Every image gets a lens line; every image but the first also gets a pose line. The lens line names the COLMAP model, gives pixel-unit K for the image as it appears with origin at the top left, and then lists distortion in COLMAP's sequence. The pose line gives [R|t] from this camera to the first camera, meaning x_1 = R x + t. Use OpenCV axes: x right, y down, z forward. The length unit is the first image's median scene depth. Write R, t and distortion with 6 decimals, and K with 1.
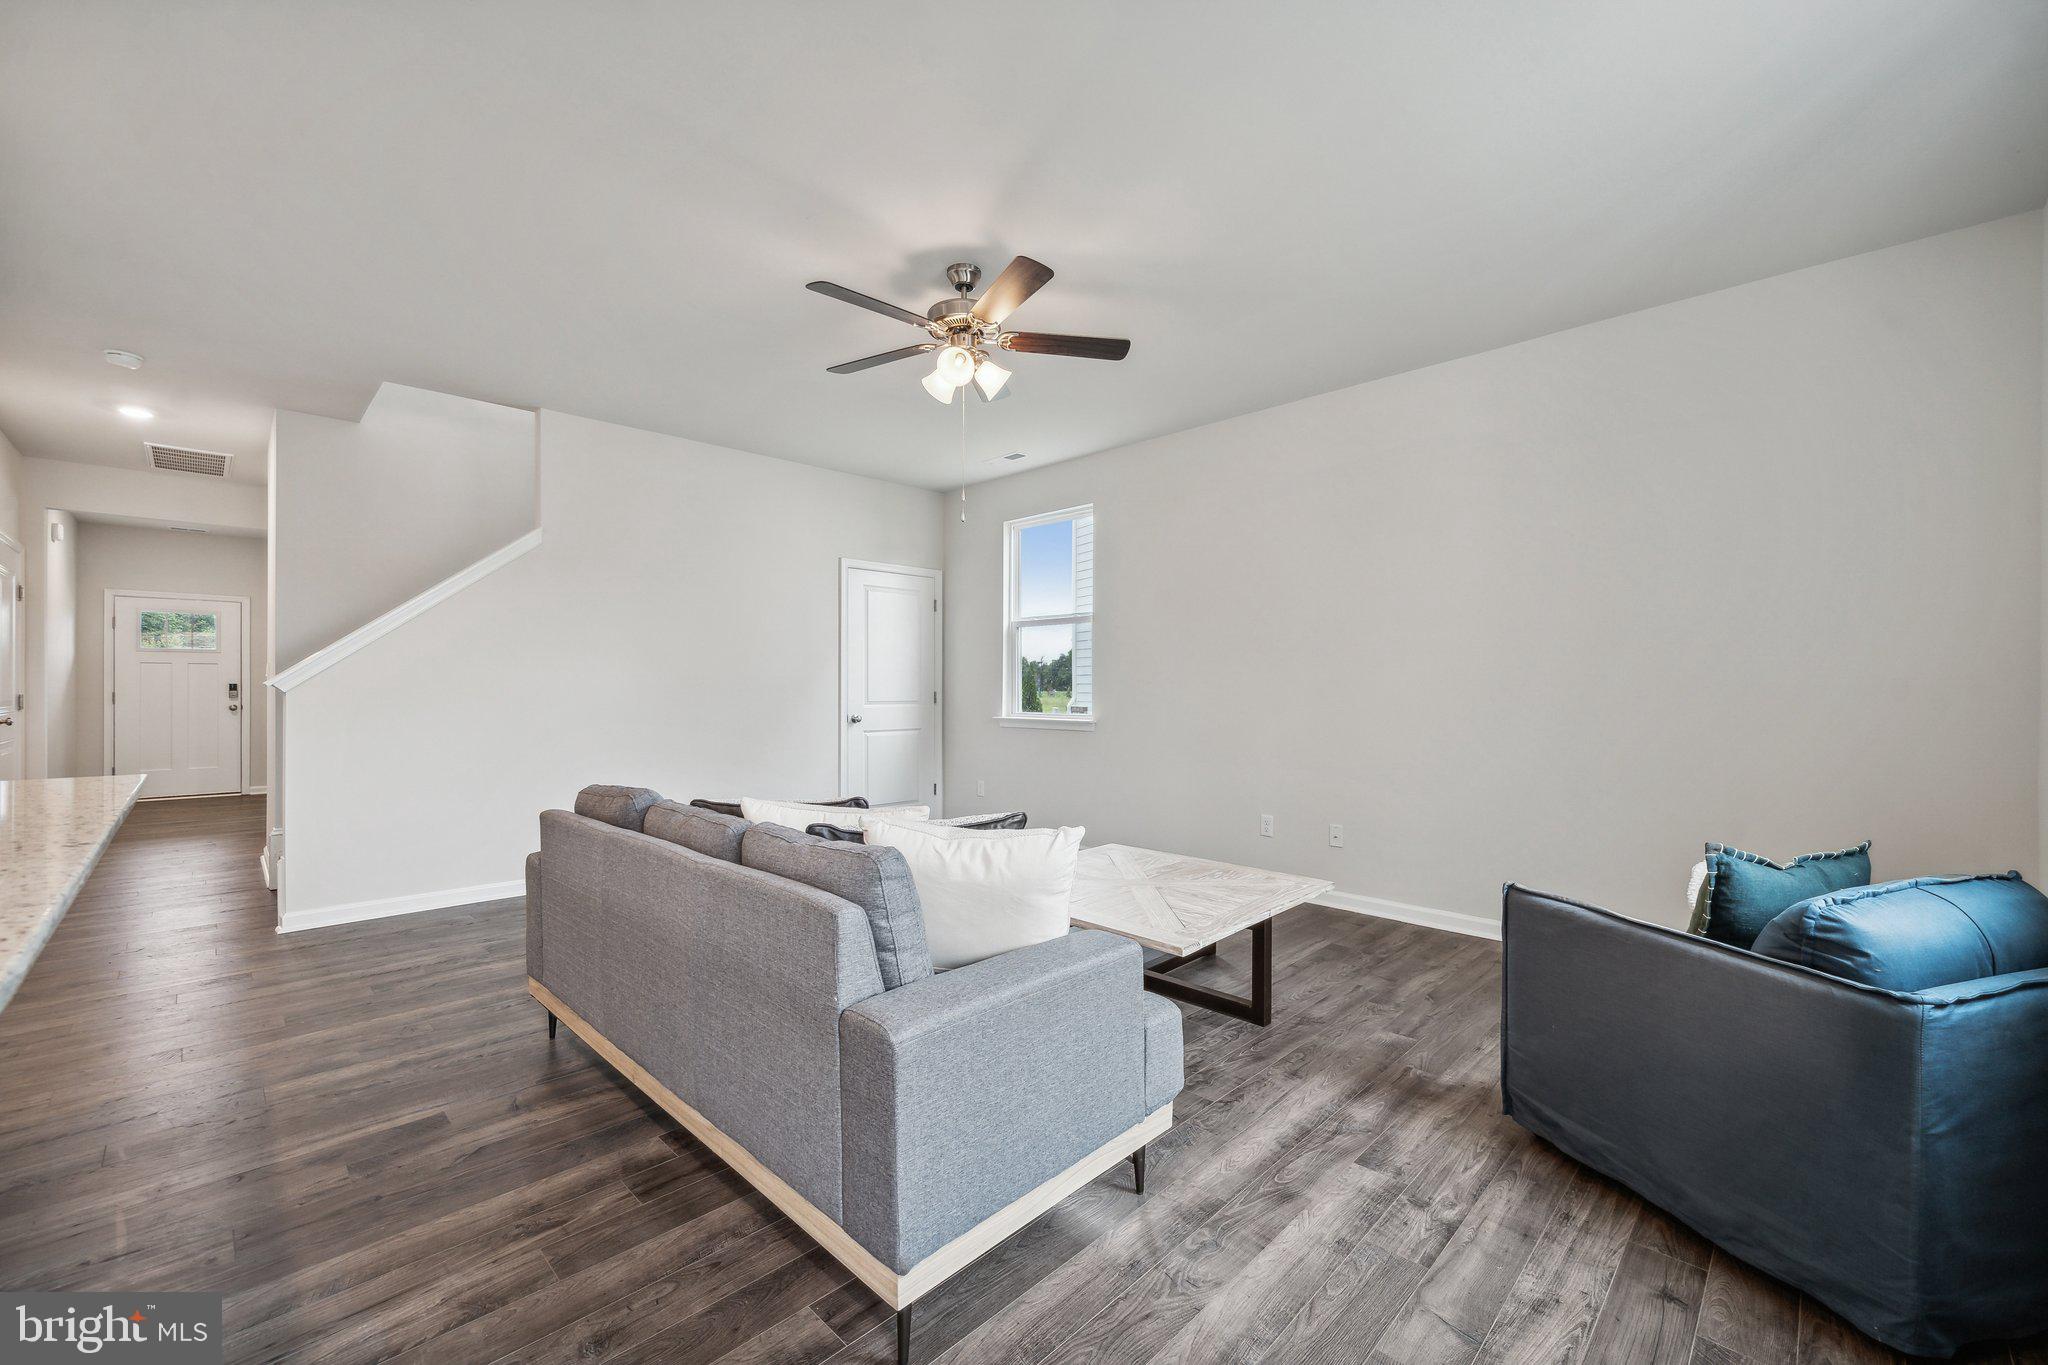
lens RADIAL K [[825.1, 0, 1017.8], [0, 825.1, 686.0], [0, 0, 1]] dist [0.003279, -0.000112]
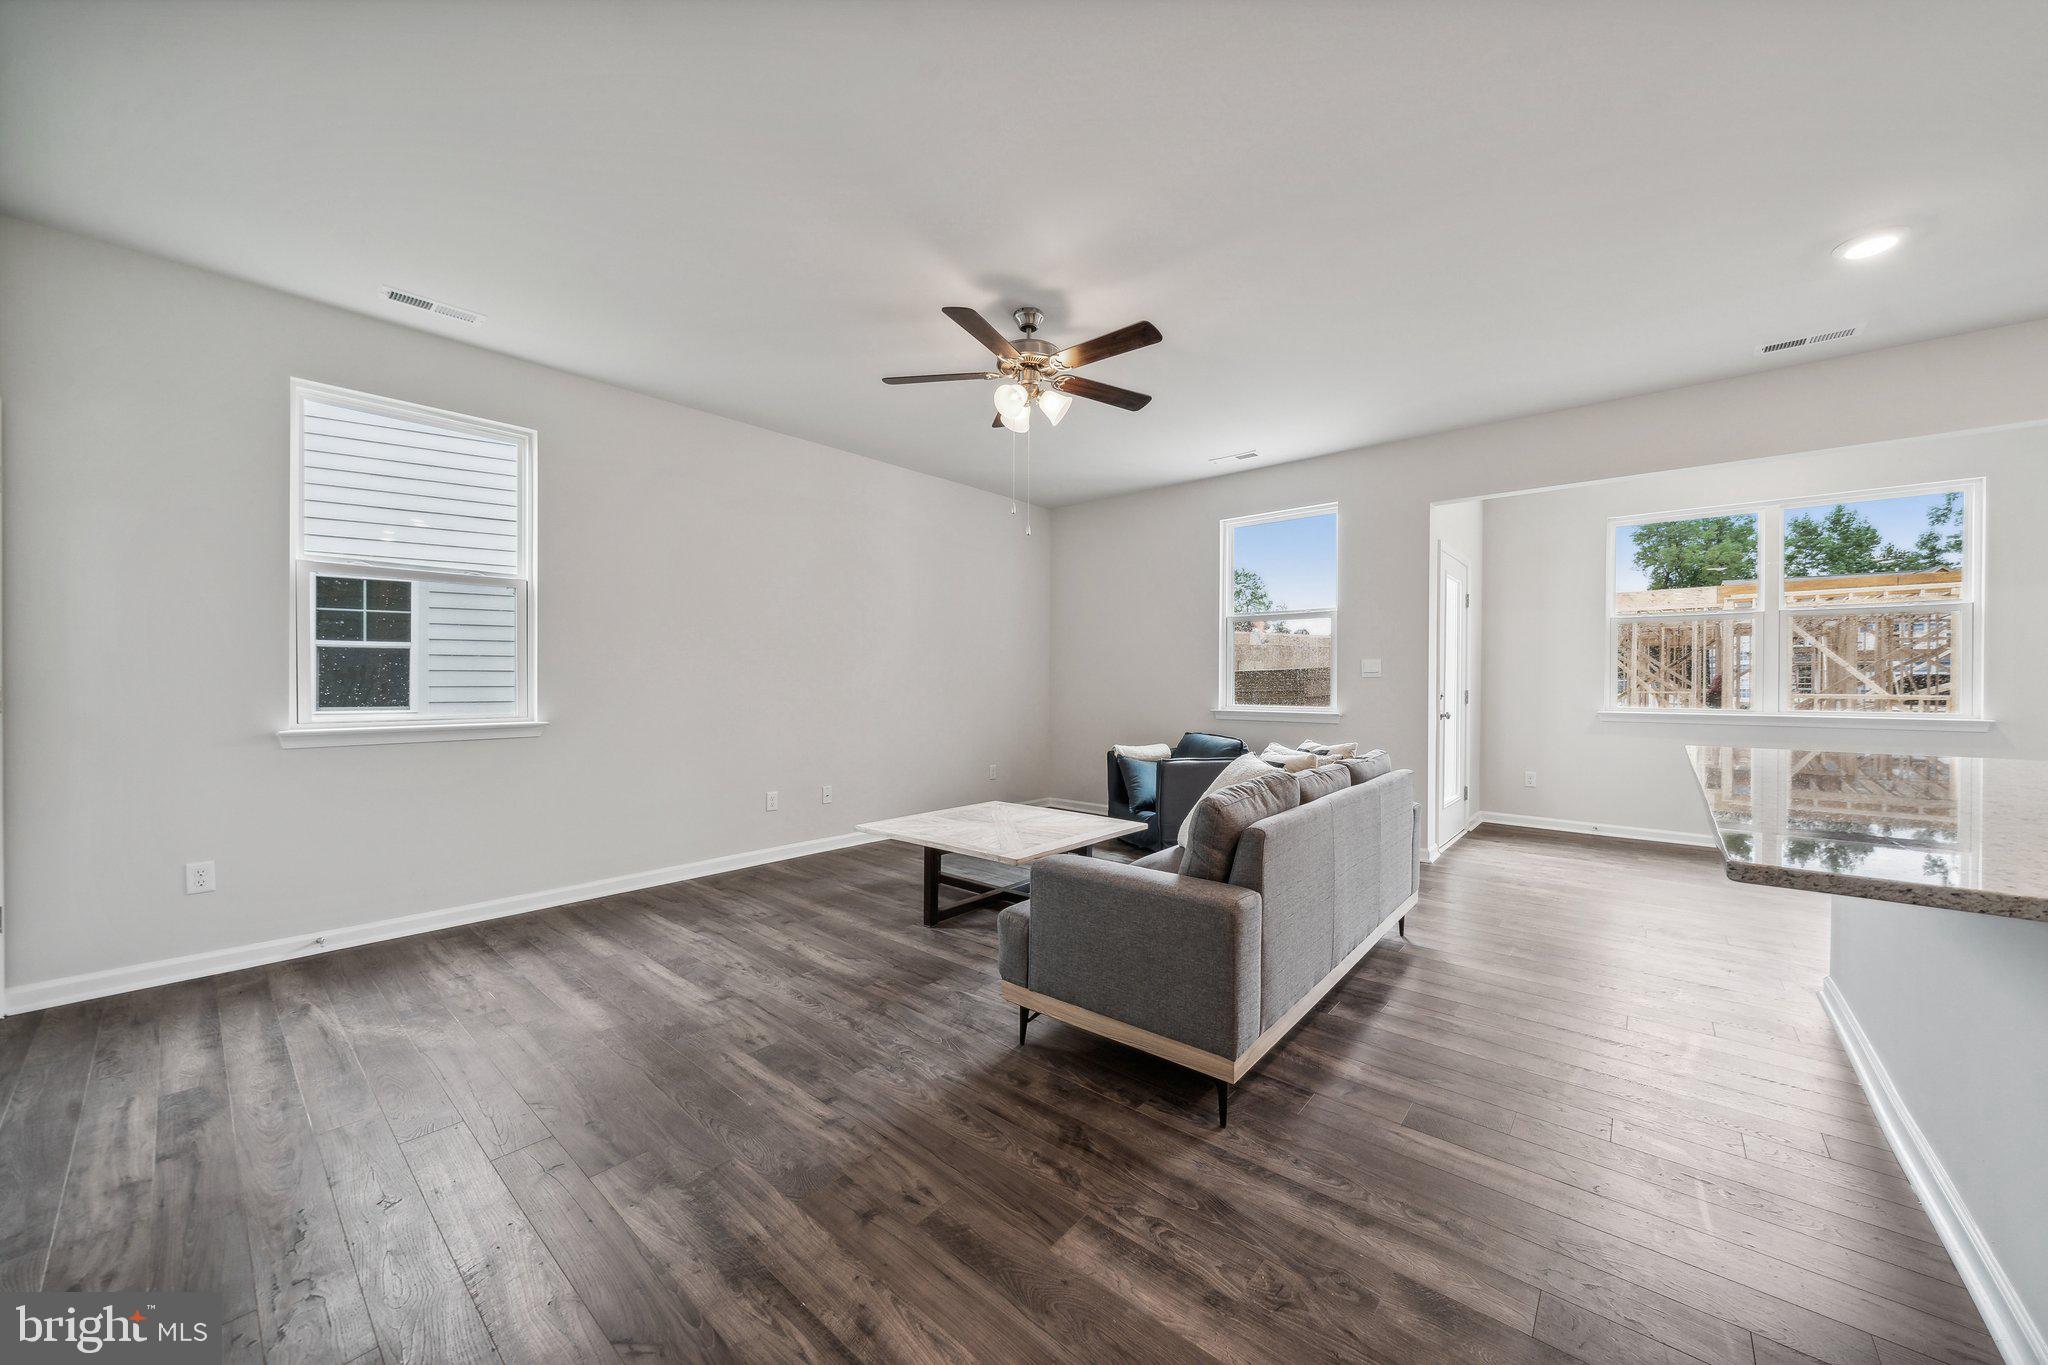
lens RADIAL K [[746.6, 0, 1042.1], [0, 746.6, 681.2], [0, 0, 1]] dist [-0.000067, -0.000208]
pose [[-0.102828, 0.000005, 0.994699, -0.619829], [-0.007930, 0.999968, -0.000824, 0.002417], [-0.994668, -0.007972, -0.102825, 0.617844]]
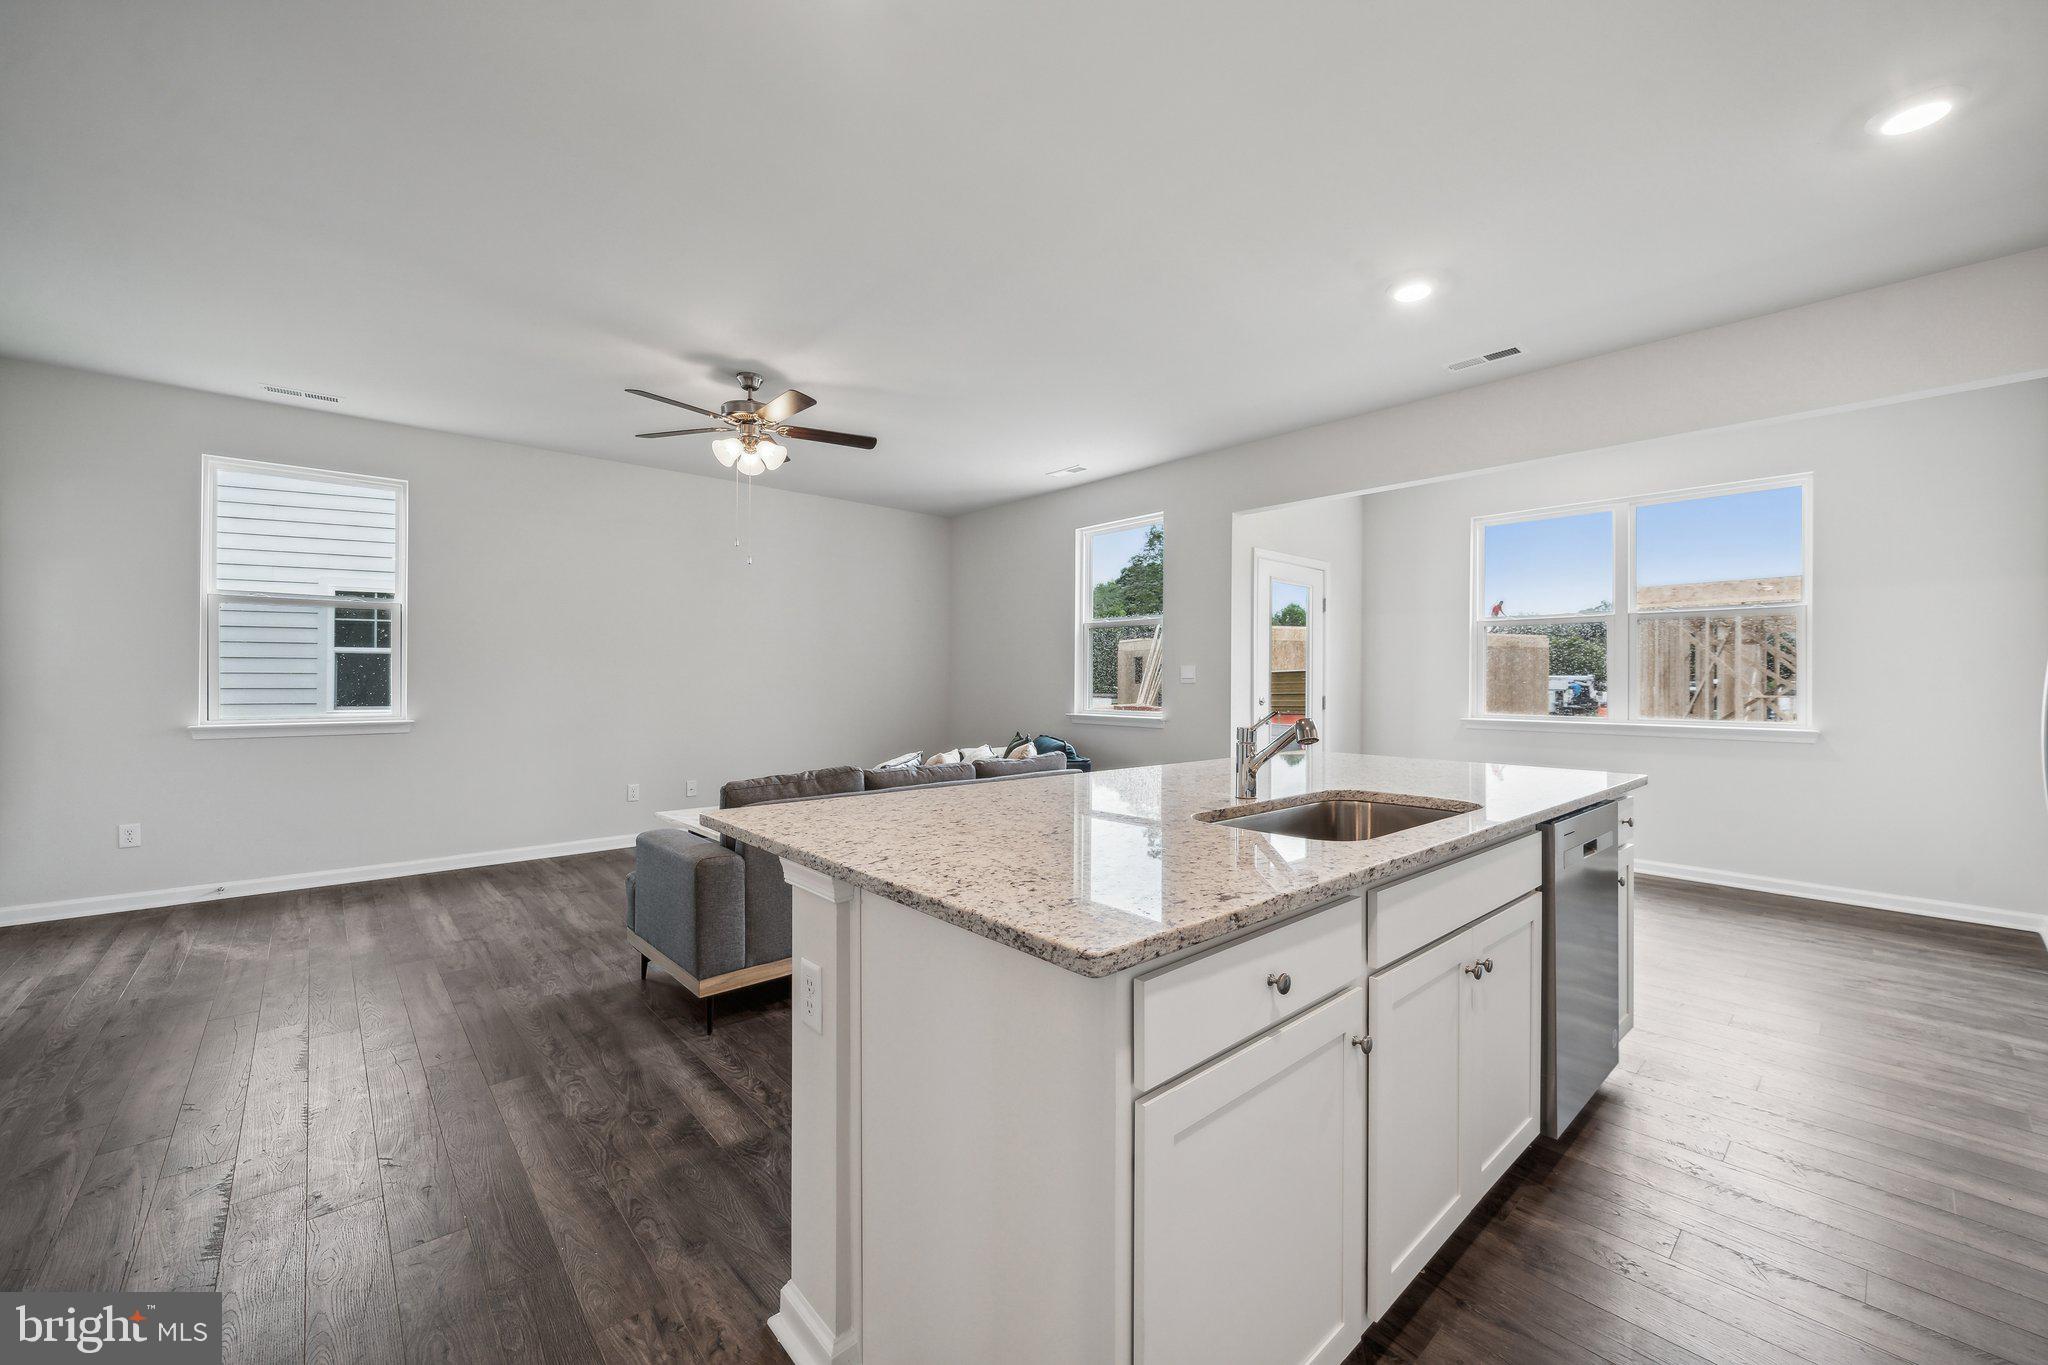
lens RADIAL K [[812.1, 0, 1037.5], [0, 812.1, 675.3], [0, 0, 1]] dist [0.001618, 0.000224]
pose [[0.029359, 0.005542, 0.999554, -0.775121], [-0.008827, 0.999947, -0.005285, -0.009261], [-0.999530, -0.008668, 0.029406, 0.279955]]
